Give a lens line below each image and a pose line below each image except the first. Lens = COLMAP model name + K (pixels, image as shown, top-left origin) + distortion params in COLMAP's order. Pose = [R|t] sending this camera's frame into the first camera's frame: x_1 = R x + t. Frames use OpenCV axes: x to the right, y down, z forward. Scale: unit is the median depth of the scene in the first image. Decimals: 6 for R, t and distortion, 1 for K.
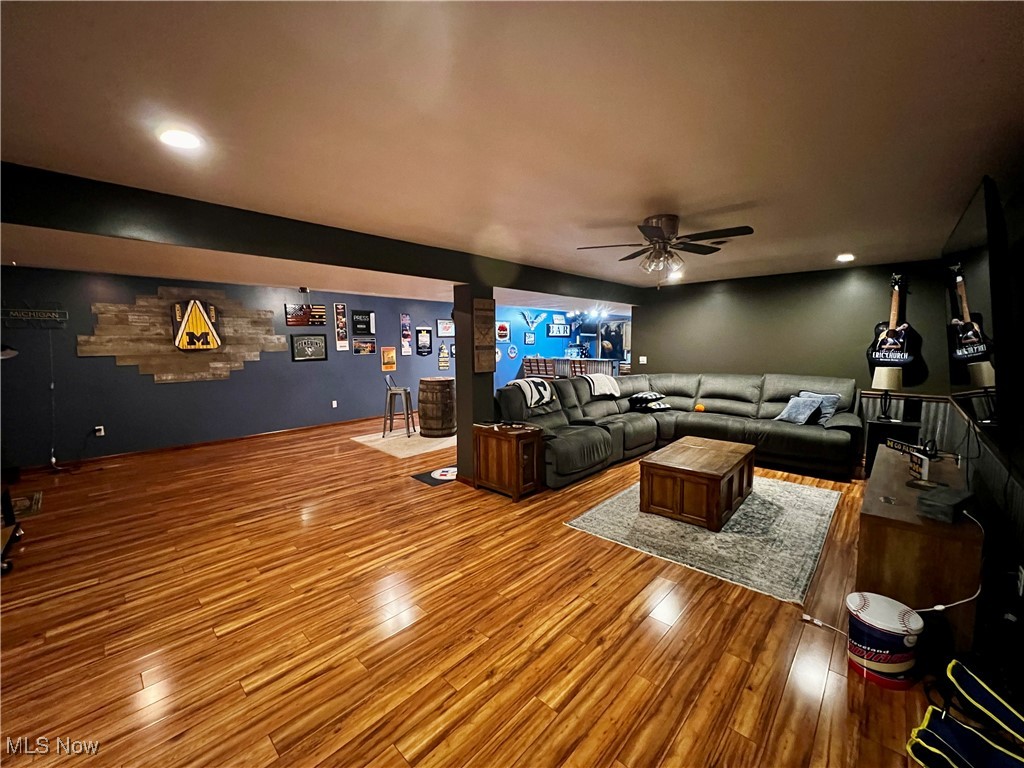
lens RADIAL K [[412.1, 0, 512.0], [0, 412.1, 384.0], [0, 0, 1]] dist [0.000978, 0.000022]
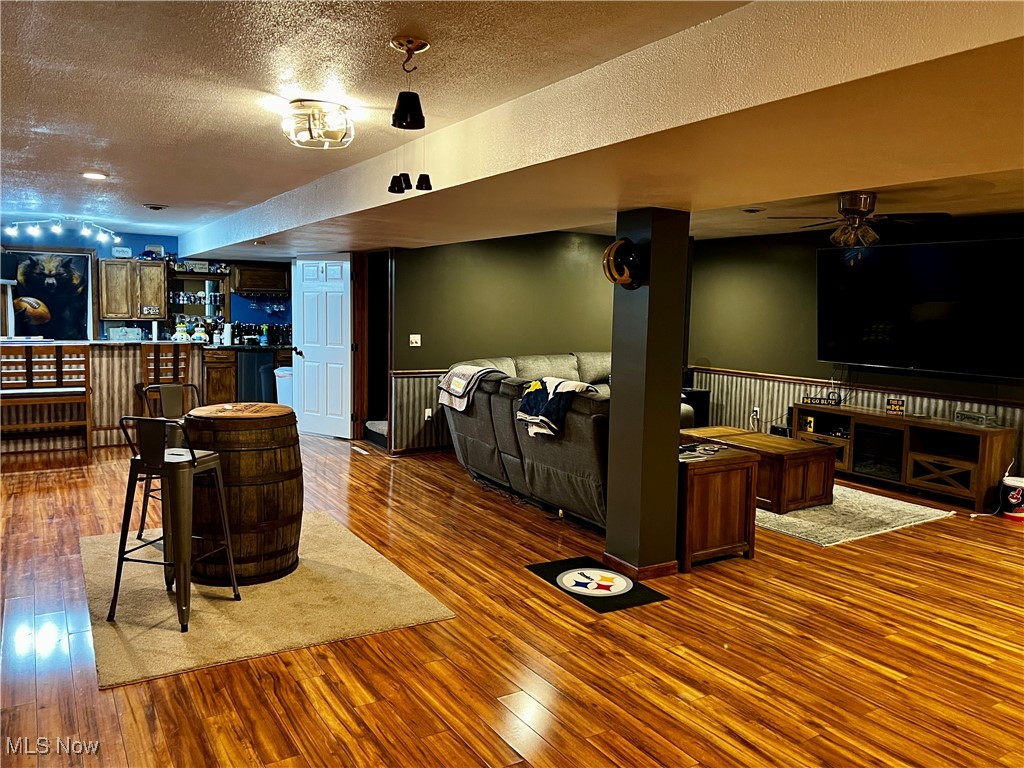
lens RADIAL K [[764.9, 0, 512.0], [0, 764.9, 384.0], [0, 0, 1]] dist [0.072184, -0.078674]
pose [[0.253259, -0.085764, 0.963589, -1.266345], [0.075633, 0.994769, 0.068660, -0.107487], [-0.964438, 0.055490, 0.258420, 1.029209]]
